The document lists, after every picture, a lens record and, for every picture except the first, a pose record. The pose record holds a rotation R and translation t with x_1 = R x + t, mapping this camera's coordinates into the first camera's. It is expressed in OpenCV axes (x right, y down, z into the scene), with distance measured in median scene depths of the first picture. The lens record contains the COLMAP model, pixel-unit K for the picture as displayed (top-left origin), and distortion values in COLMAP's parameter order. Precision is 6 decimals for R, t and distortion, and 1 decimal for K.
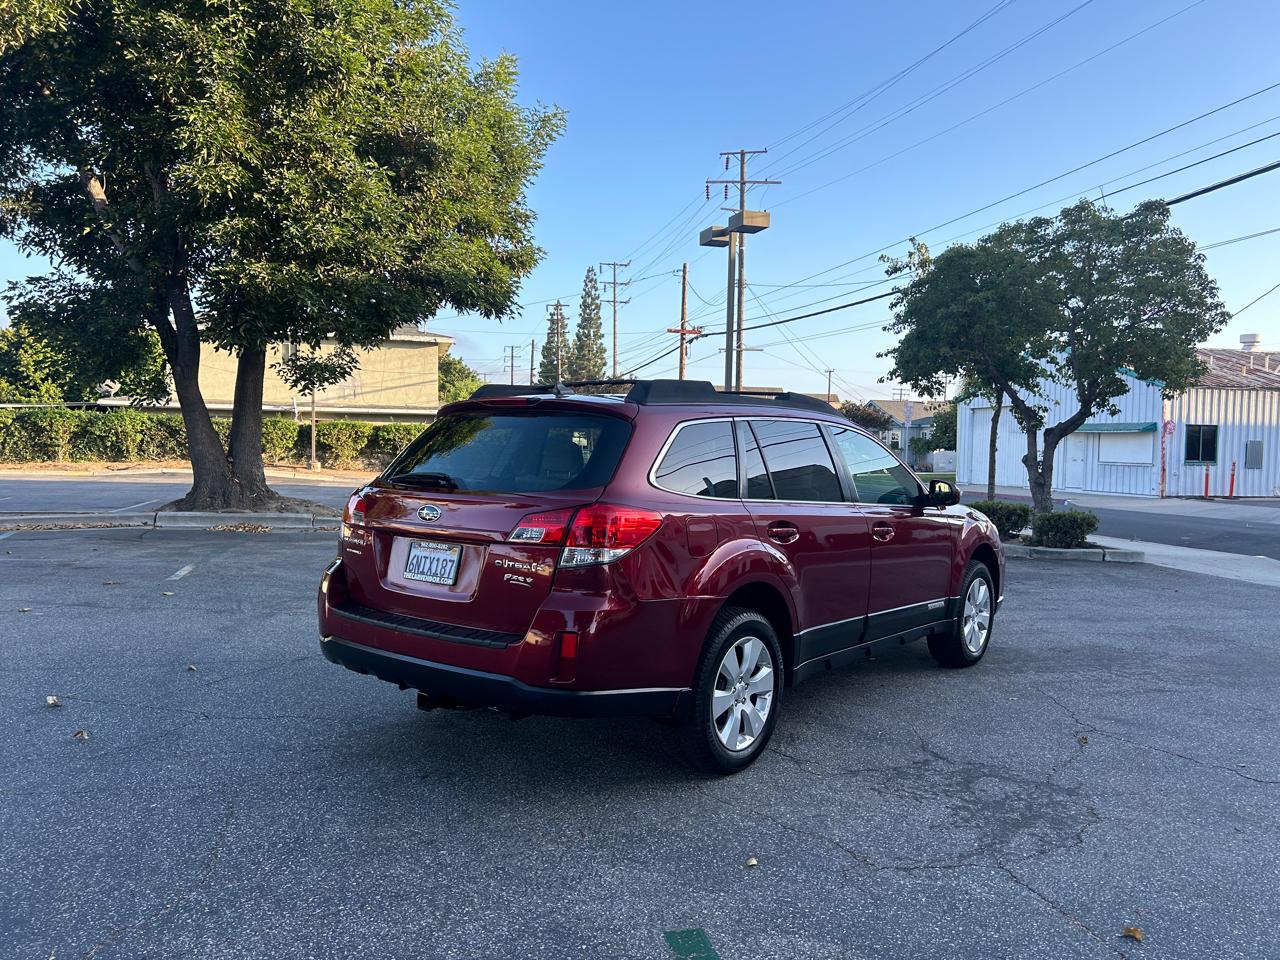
lens RADIAL K [[961.4, 0, 654.2], [0, 961.4, 491.3], [0, 0, 1]] dist [0.056352, -0.062133]
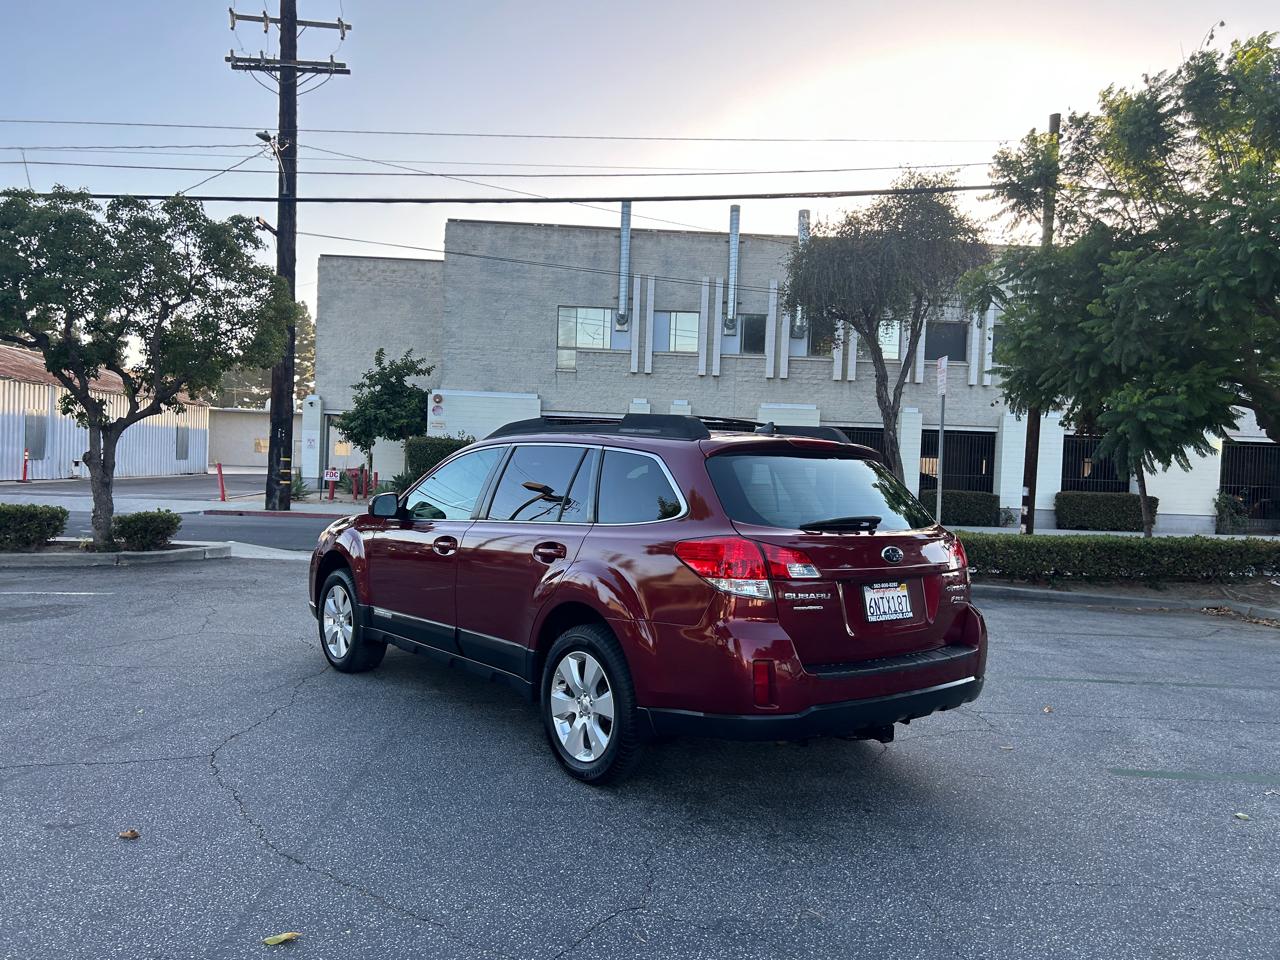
lens RADIAL K [[961.4, 0, 646.5], [0, 961.4, 486.6], [0, 0, 1]] dist [0.056352, -0.062133]
pose [[0.216543, -0.031363, 0.975769, -0.154254], [0.012185, 0.999493, 0.029421, -0.010165], [-0.976197, 0.005519, 0.216815, 0.120449]]
